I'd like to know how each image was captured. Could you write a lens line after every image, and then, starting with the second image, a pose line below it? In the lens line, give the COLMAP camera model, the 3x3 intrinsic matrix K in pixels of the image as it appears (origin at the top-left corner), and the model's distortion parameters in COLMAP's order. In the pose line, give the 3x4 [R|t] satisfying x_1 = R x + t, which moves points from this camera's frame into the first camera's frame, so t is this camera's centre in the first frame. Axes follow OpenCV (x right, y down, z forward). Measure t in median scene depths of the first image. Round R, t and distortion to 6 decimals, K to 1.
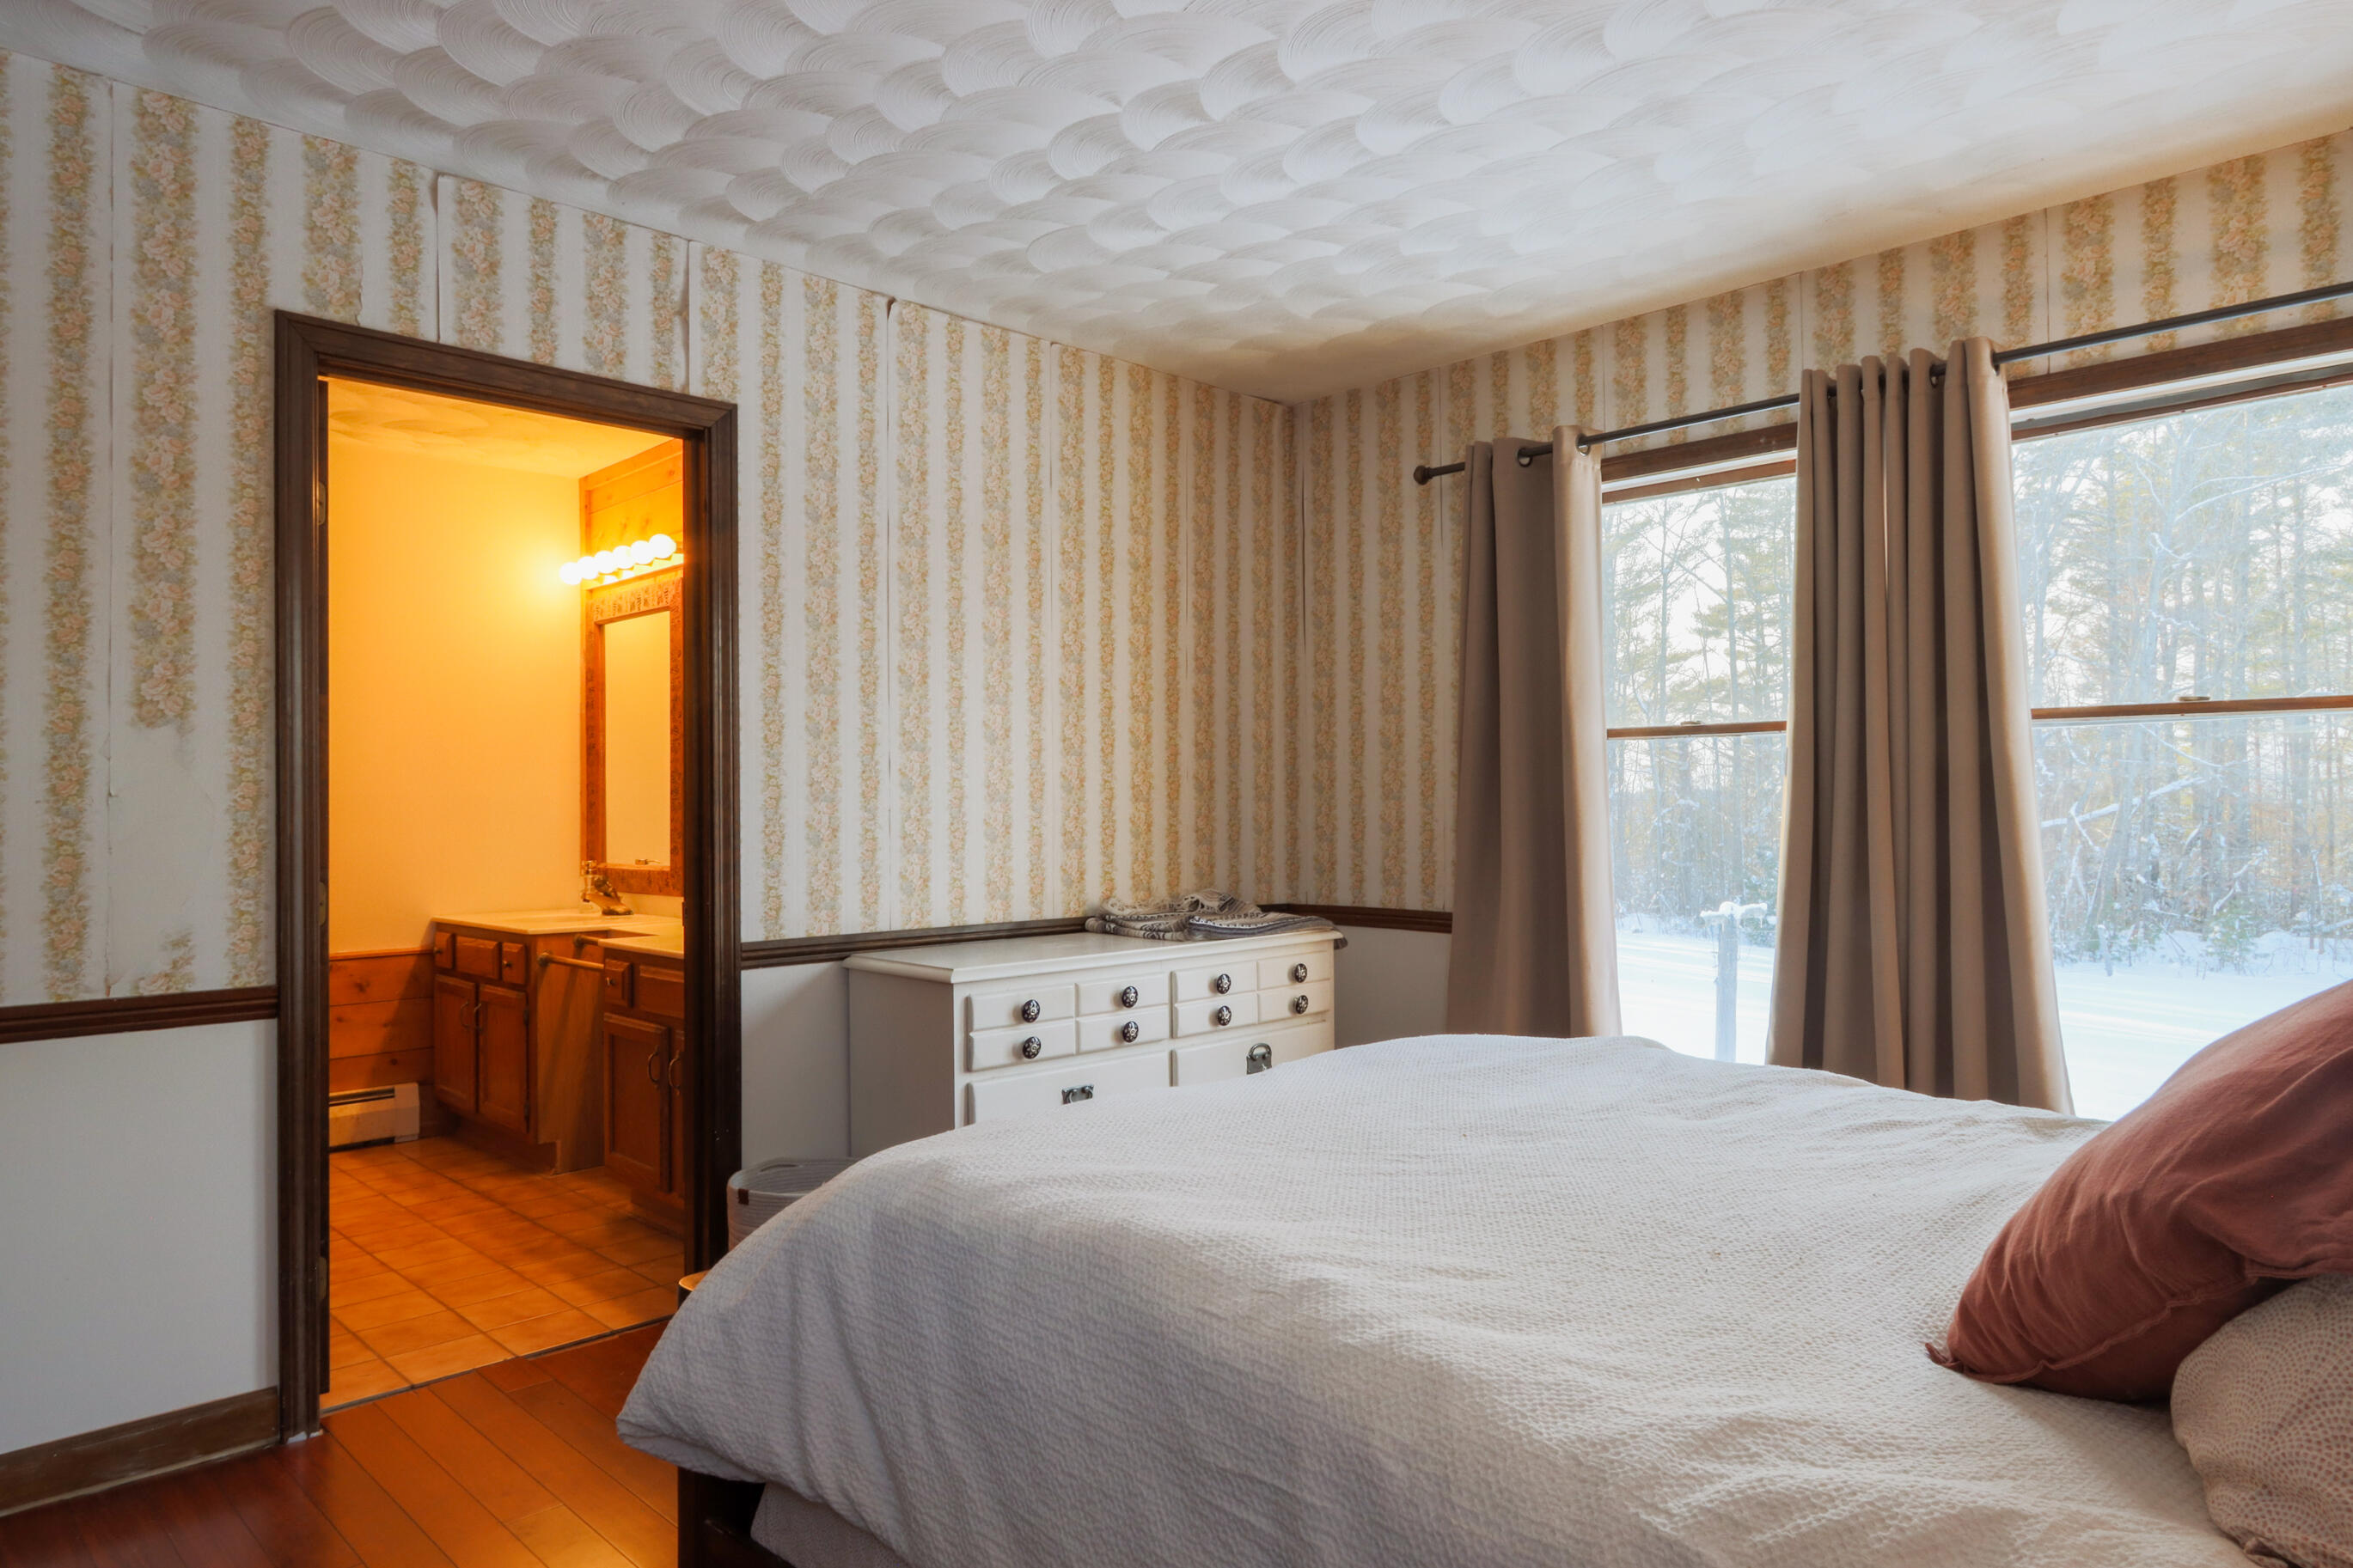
lens RADIAL K [[1447.3, 0, 1179.4], [0, 1447.3, 798.0], [0, 0, 1]] dist [0.003257, 0.001263]
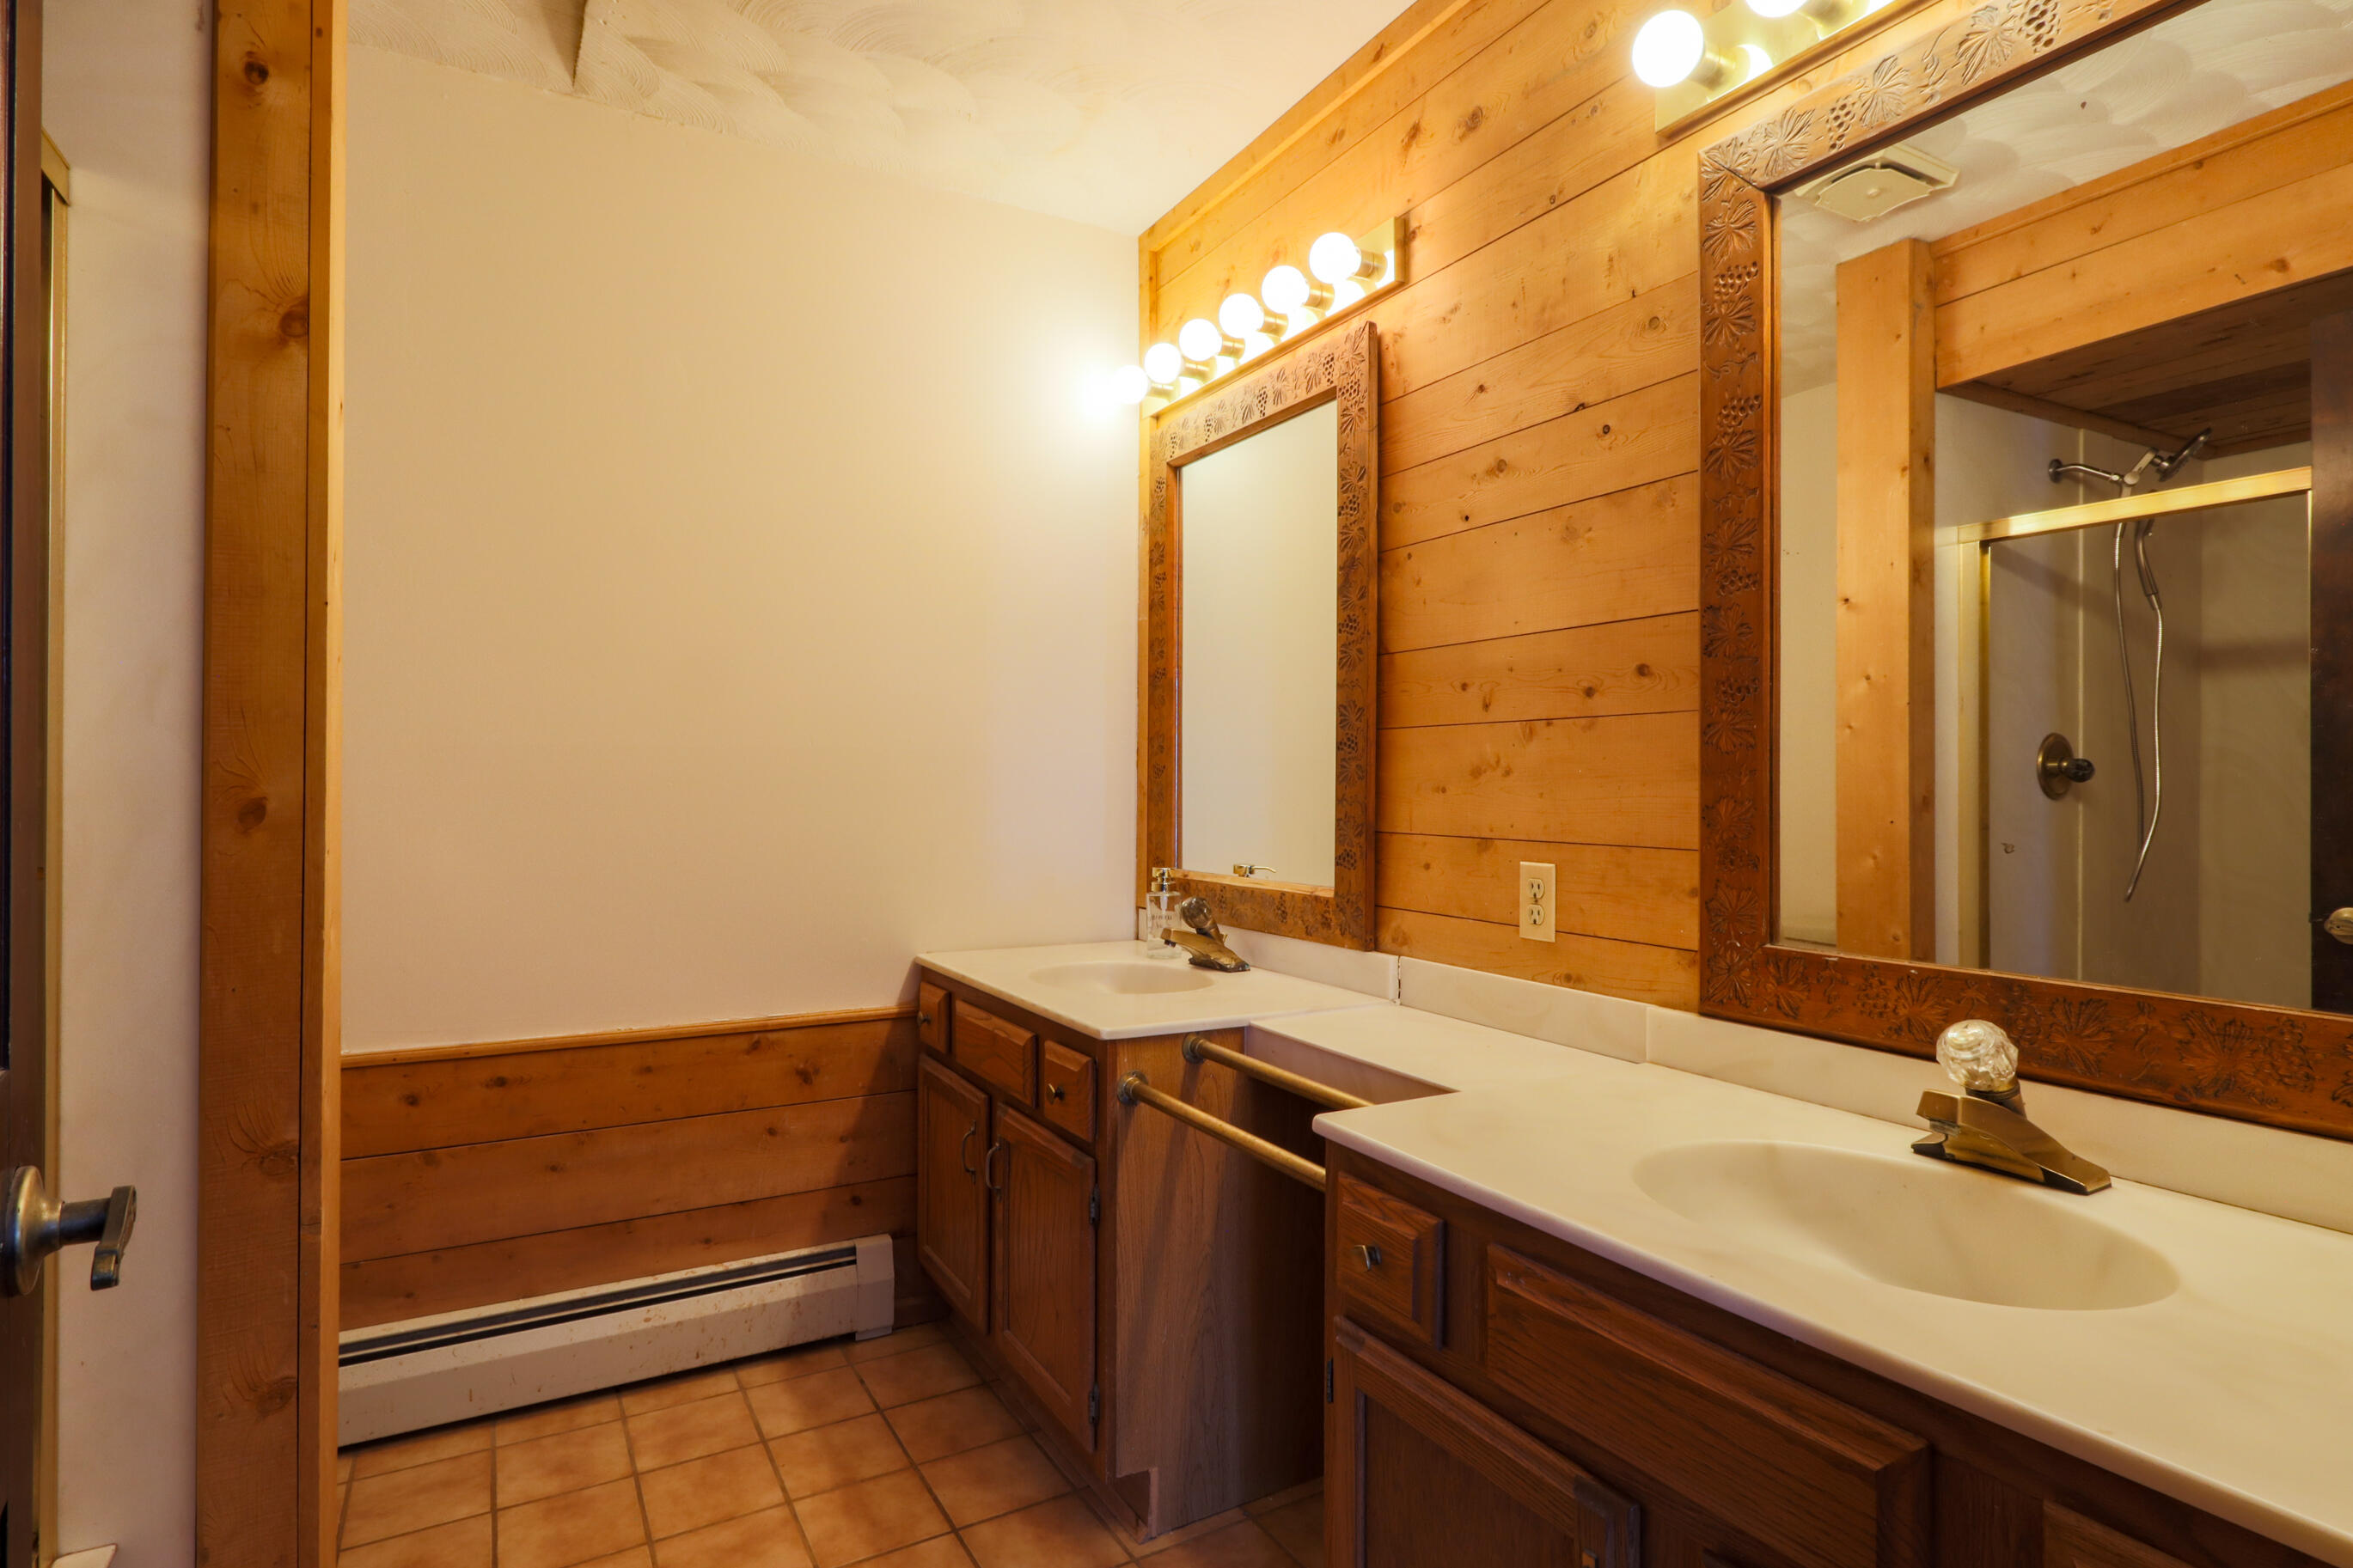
lens RADIAL K [[1241.6, 0, 1180.8], [0, 1241.6, 767.8], [0, 0, 1]] dist [0.000576, -0.000799]
pose [[0.965745, 0.005030, -0.259443, -0.283932], [-0.005954, 0.999978, -0.002777, 0.005411], [0.259423, 0.004227, 0.965754, 0.545713]]
